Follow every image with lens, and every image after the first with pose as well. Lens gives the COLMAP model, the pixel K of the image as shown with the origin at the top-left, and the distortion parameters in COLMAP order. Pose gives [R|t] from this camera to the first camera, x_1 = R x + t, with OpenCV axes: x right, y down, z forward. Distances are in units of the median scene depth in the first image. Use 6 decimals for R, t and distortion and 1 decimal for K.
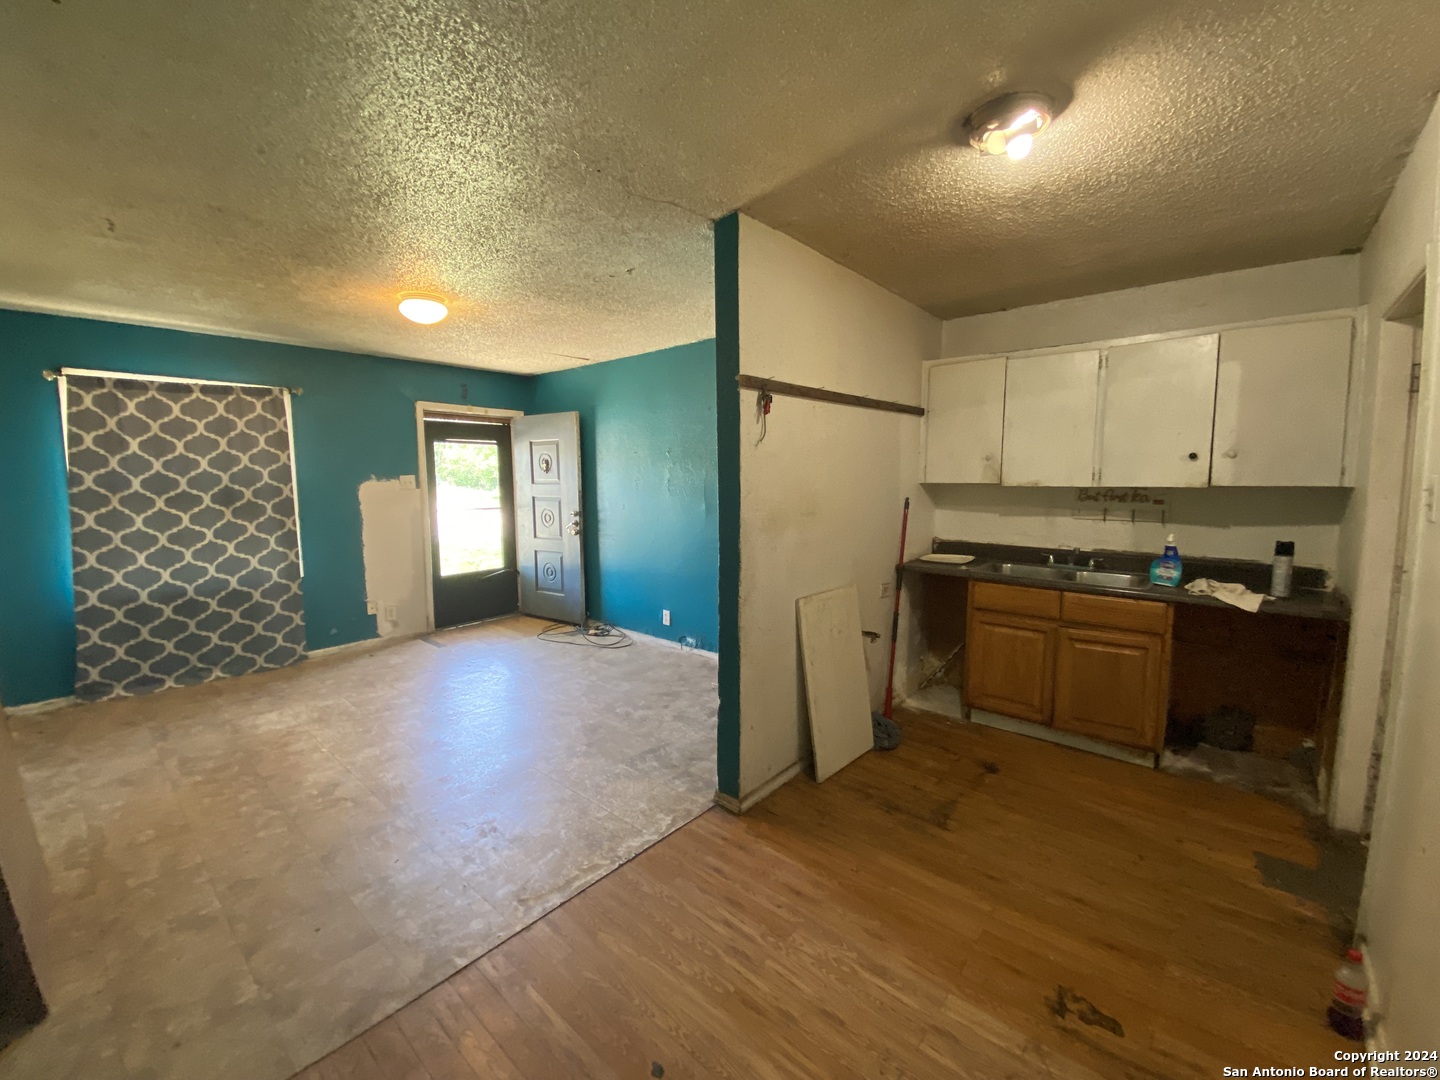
lens RADIAL K [[586.0, 0, 725.8], [0, 586.0, 536.7], [0, 0, 1]] dist [-0.002453, -0.000894]
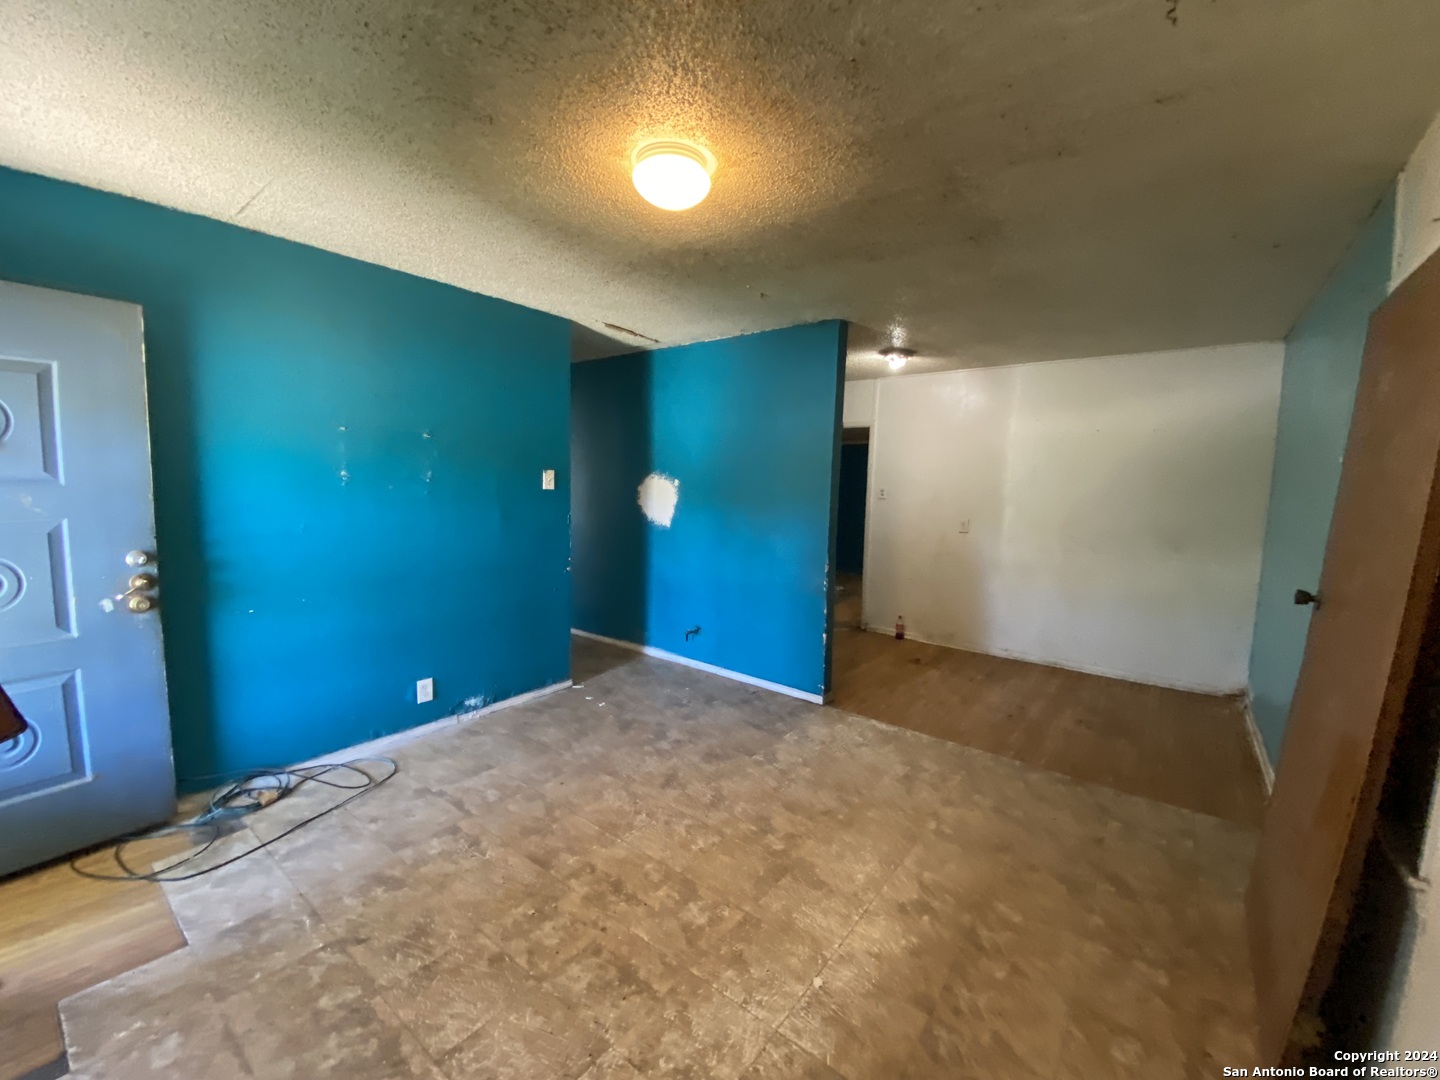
lens RADIAL K [[586.0, 0, 724.7], [0, 586.0, 538.7], [0, 0, 1]] dist [-0.002453, -0.000894]
pose [[-0.055619, -0.088212, 0.994548, -1.010958], [0.092942, 0.991307, 0.093122, -0.078212], [-0.994117, 0.097615, -0.046937, 0.920736]]
